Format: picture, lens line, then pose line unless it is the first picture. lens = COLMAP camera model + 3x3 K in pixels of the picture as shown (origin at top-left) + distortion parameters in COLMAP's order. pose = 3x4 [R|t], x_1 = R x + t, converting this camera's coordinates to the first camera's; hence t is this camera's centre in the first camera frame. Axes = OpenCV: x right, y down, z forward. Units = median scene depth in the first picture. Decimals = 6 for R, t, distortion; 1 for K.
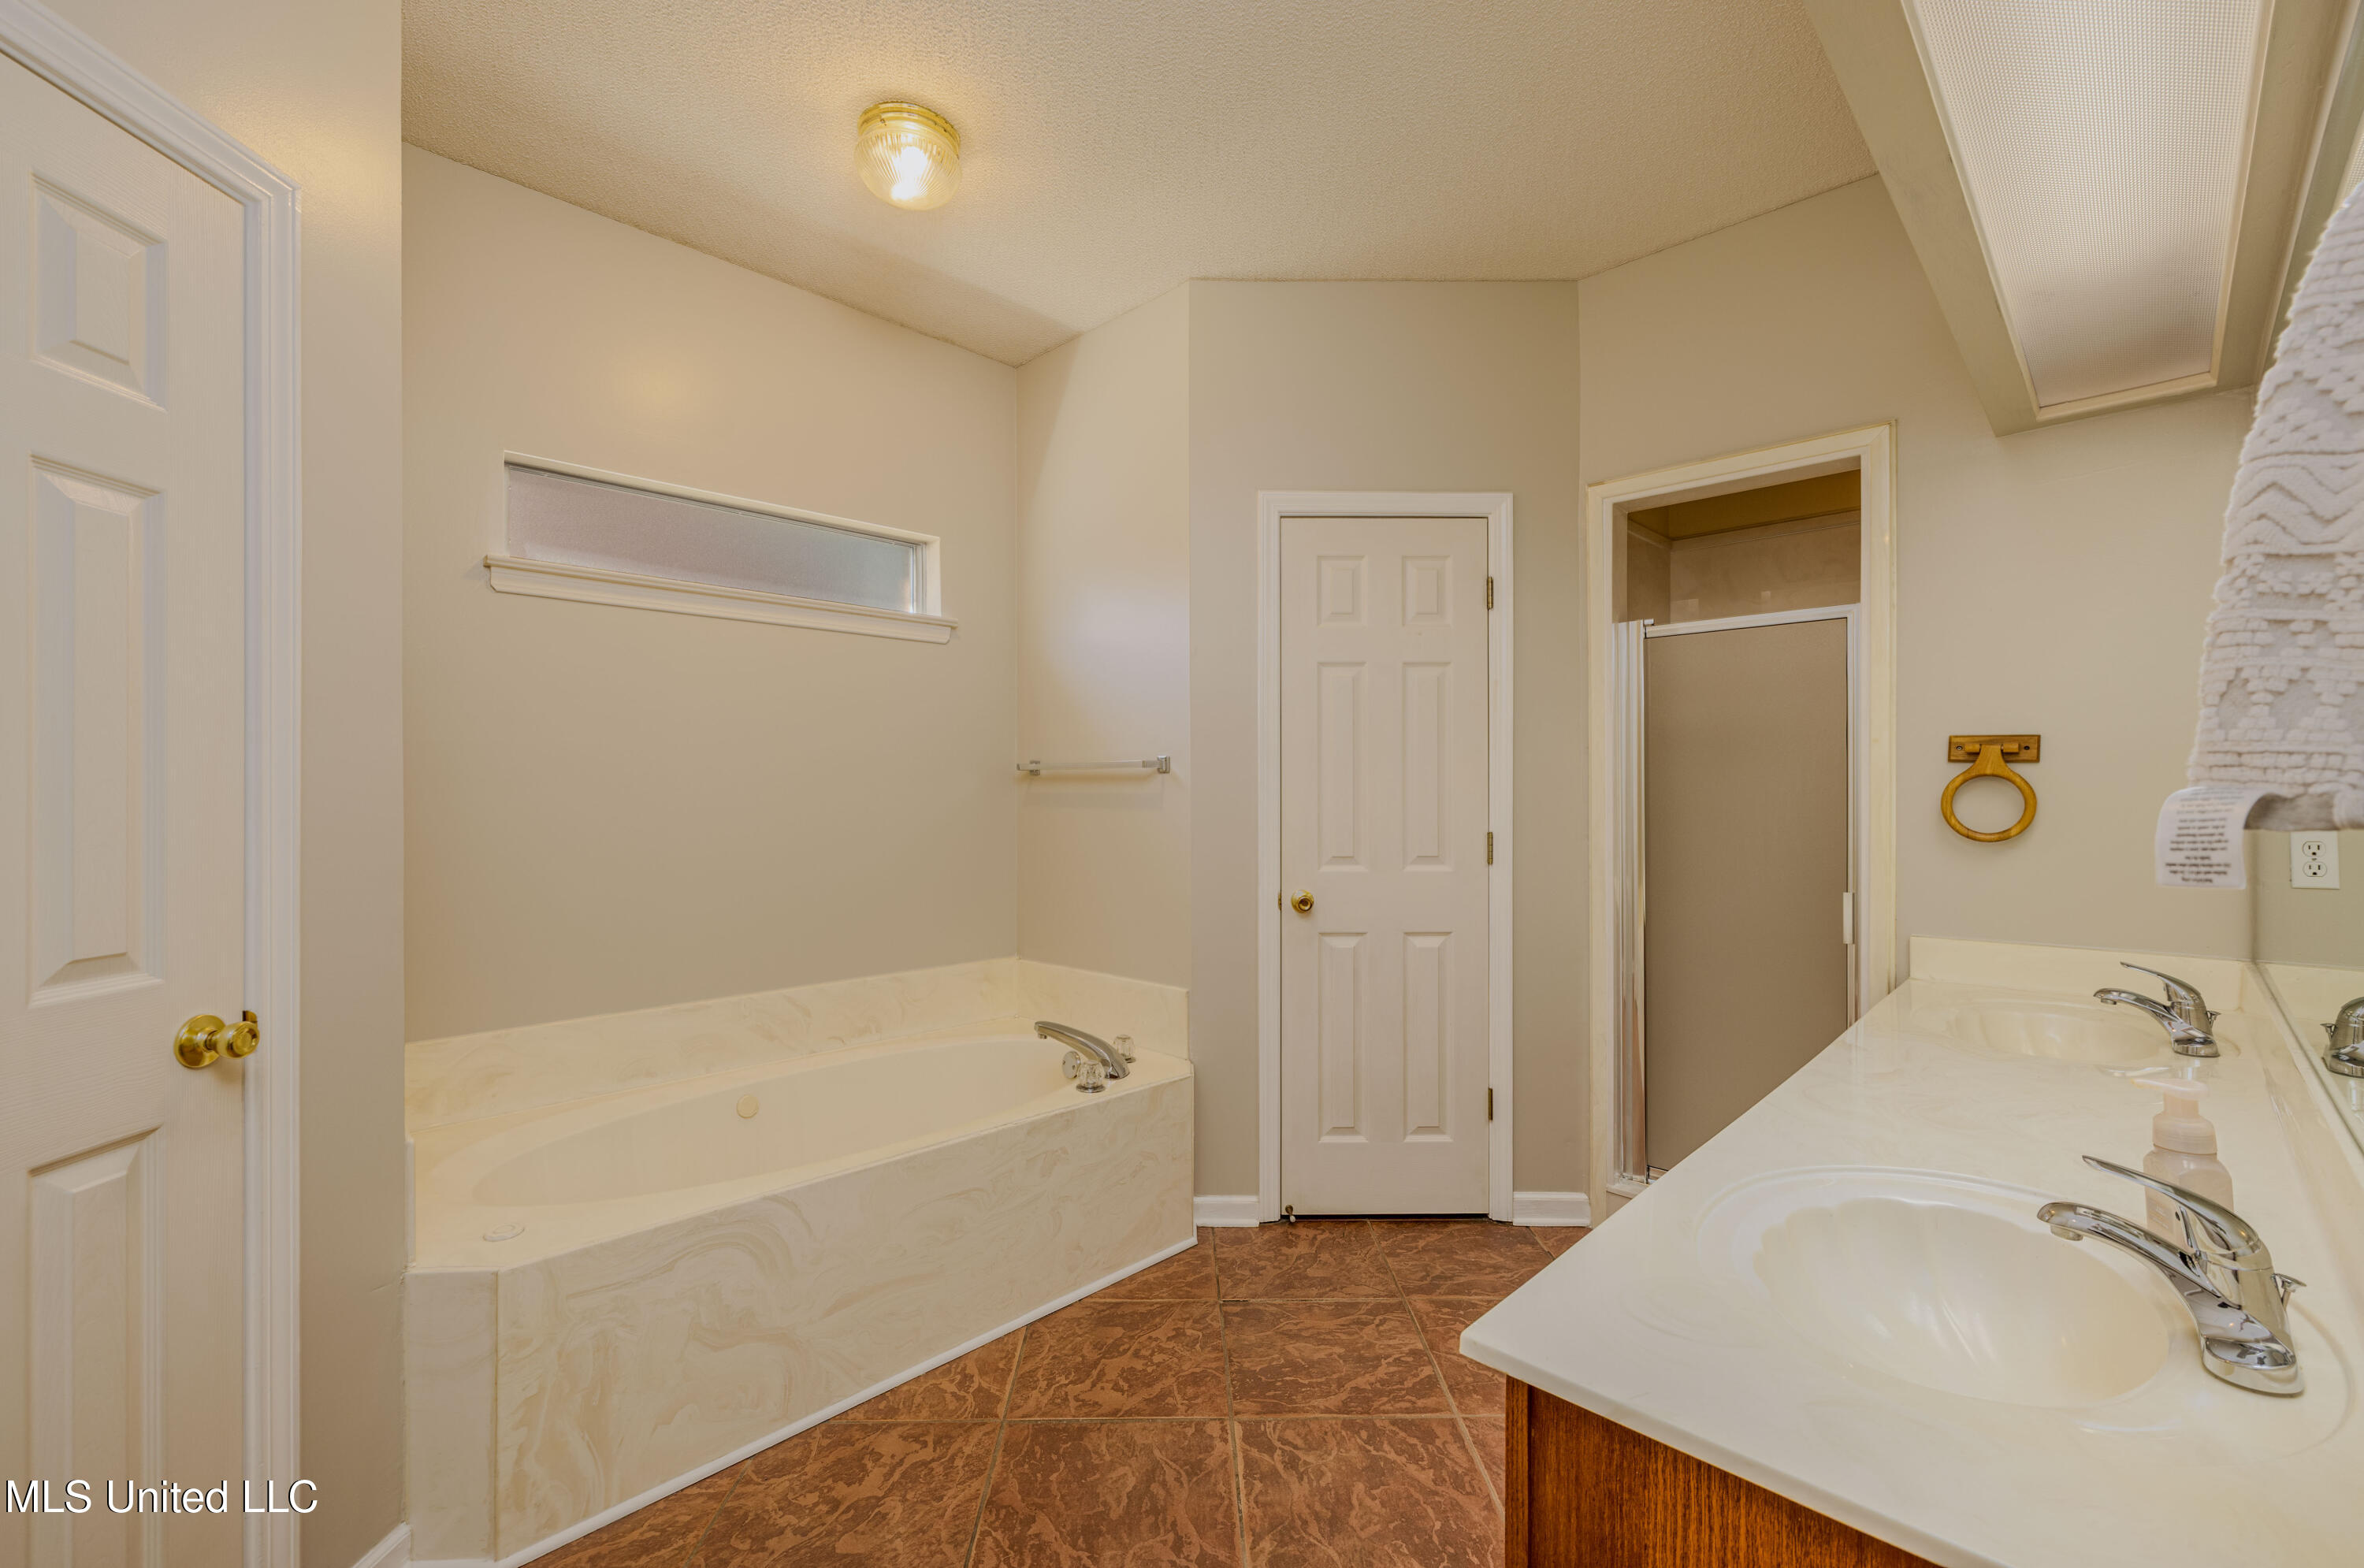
lens RADIAL K [[976.1, 0, 1171.8], [0, 976.1, 787.1], [0, 0, 1]] dist [-0.001815, -0.000083]
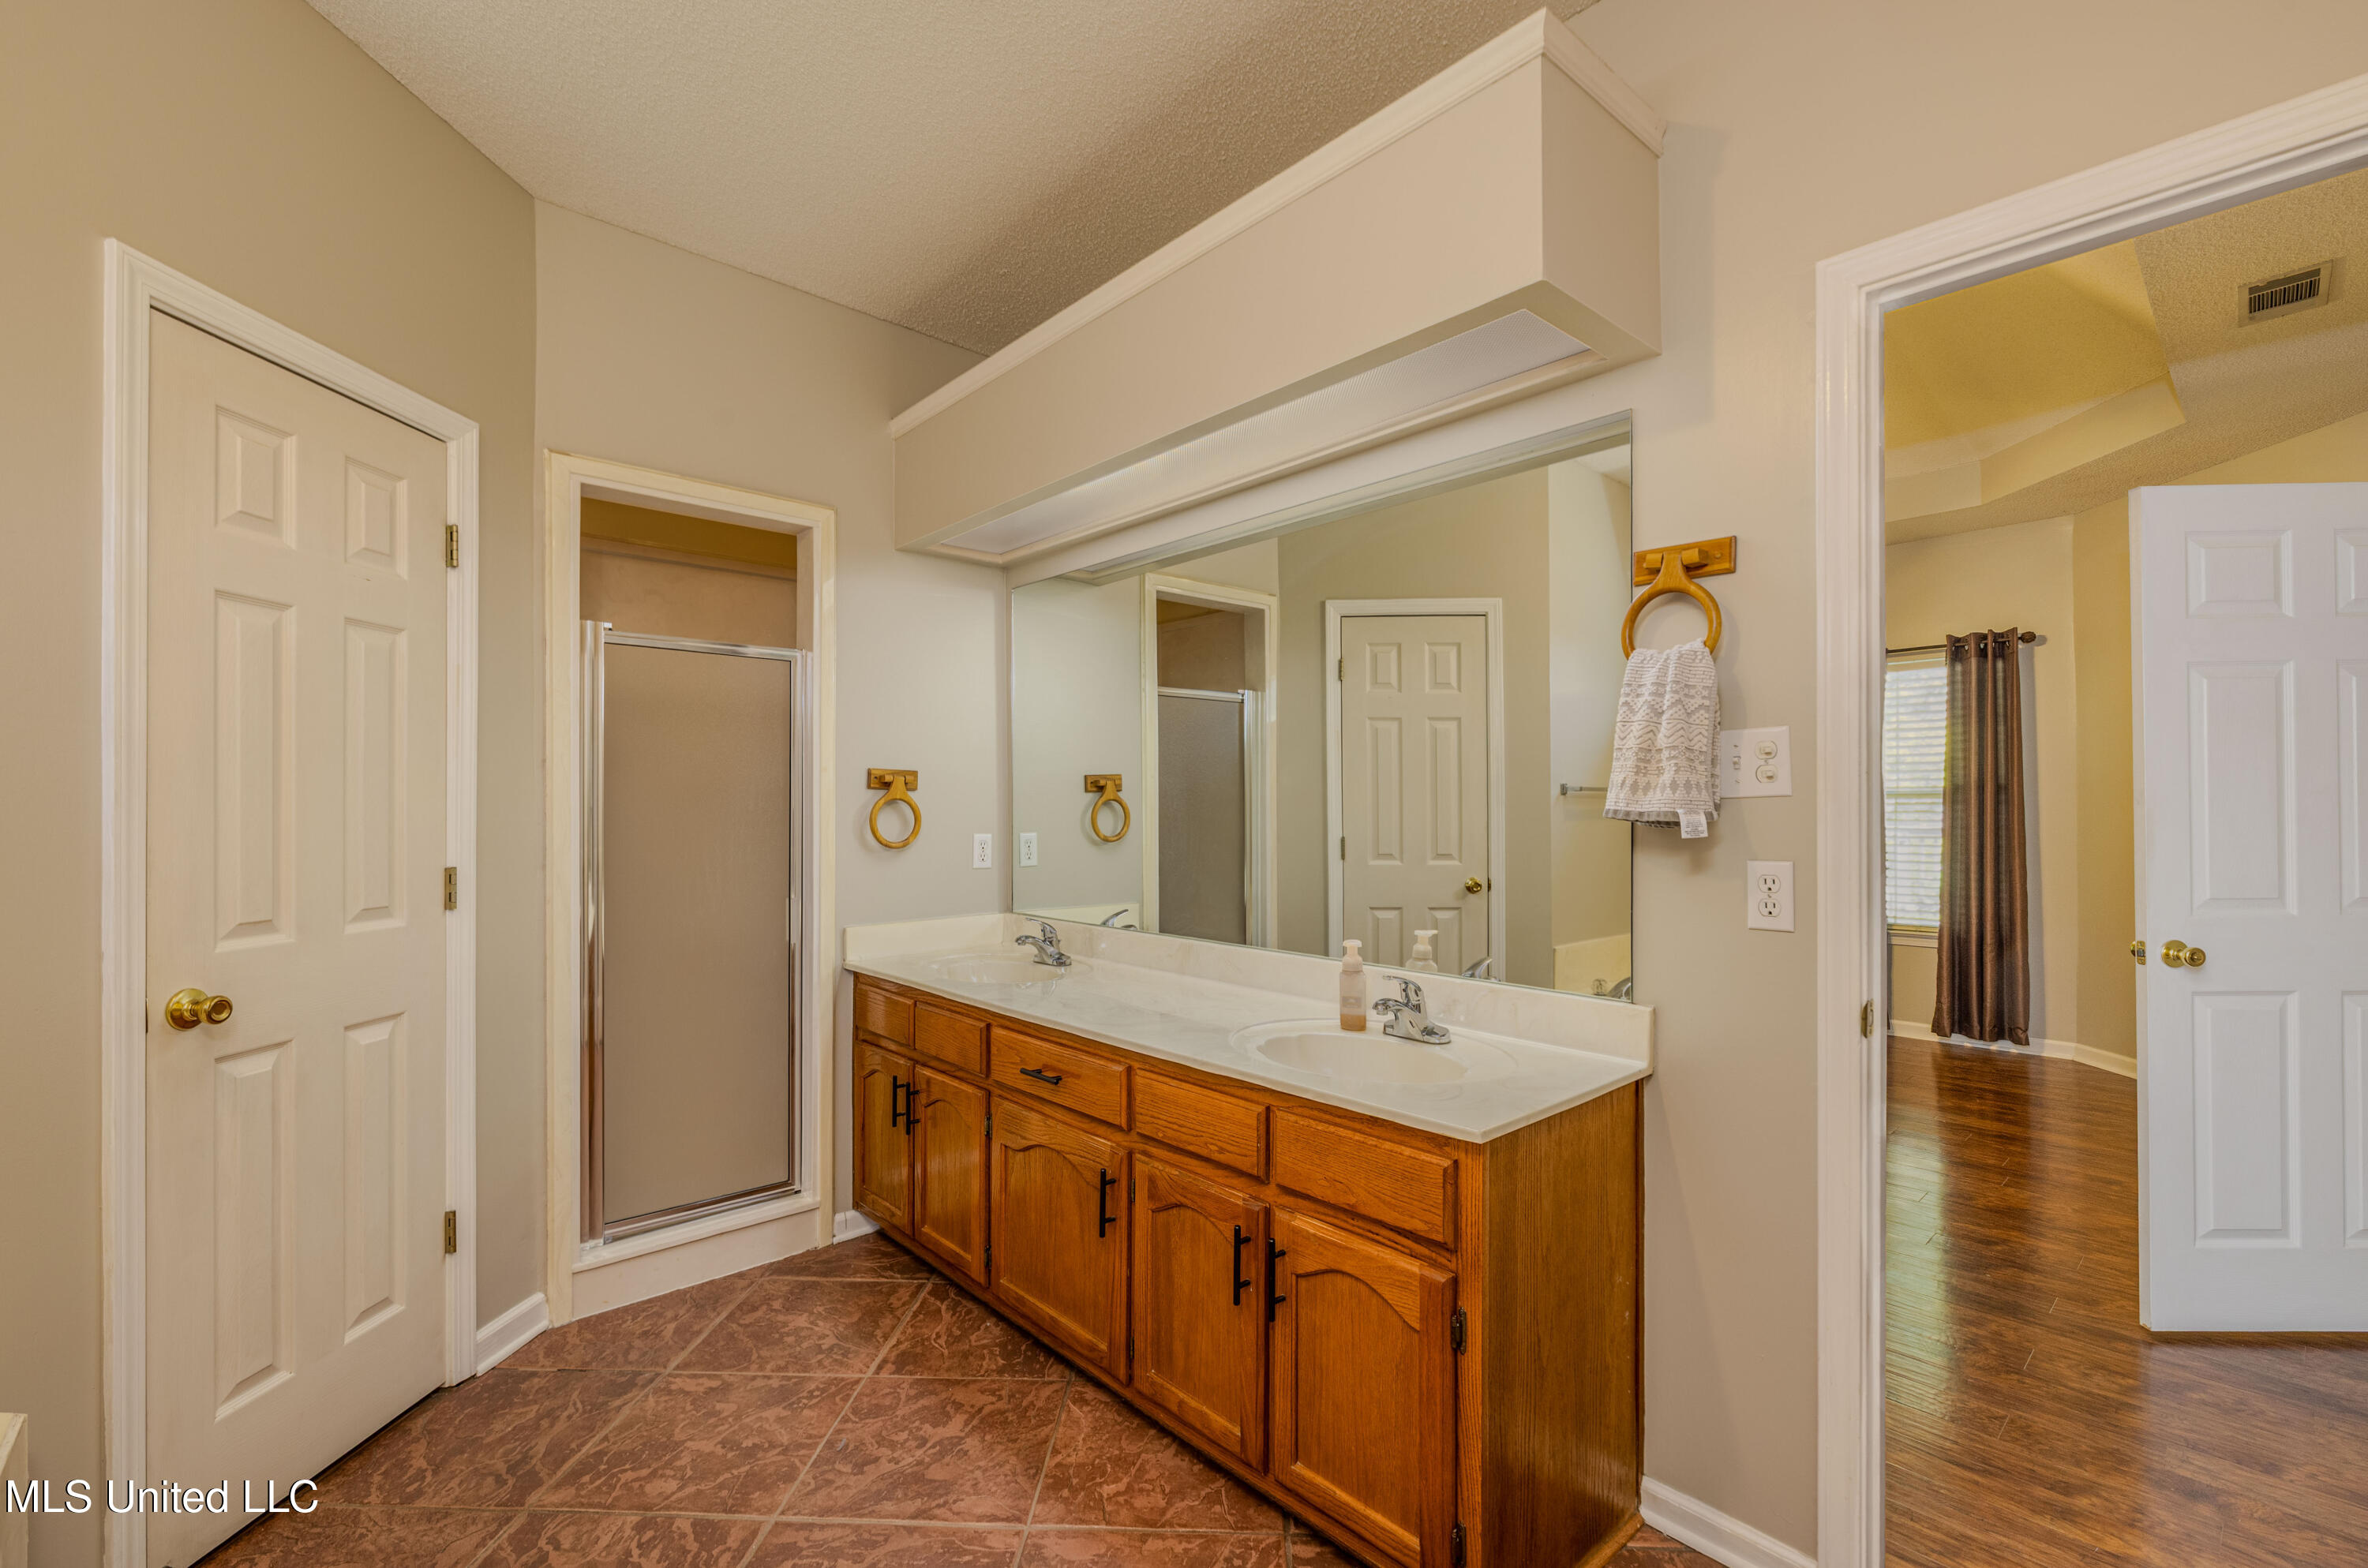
lens RADIAL K [[1025.7, 0, 1179.0], [0, 1025.7, 808.1], [0, 0, 1]] dist [-0.002016, -0.000166]
pose [[0.058039, 0.001580, 0.998313, -0.426220], [-0.000932, 0.999998, -0.001529, 0.001527], [-0.998314, -0.000842, 0.058040, 0.403086]]
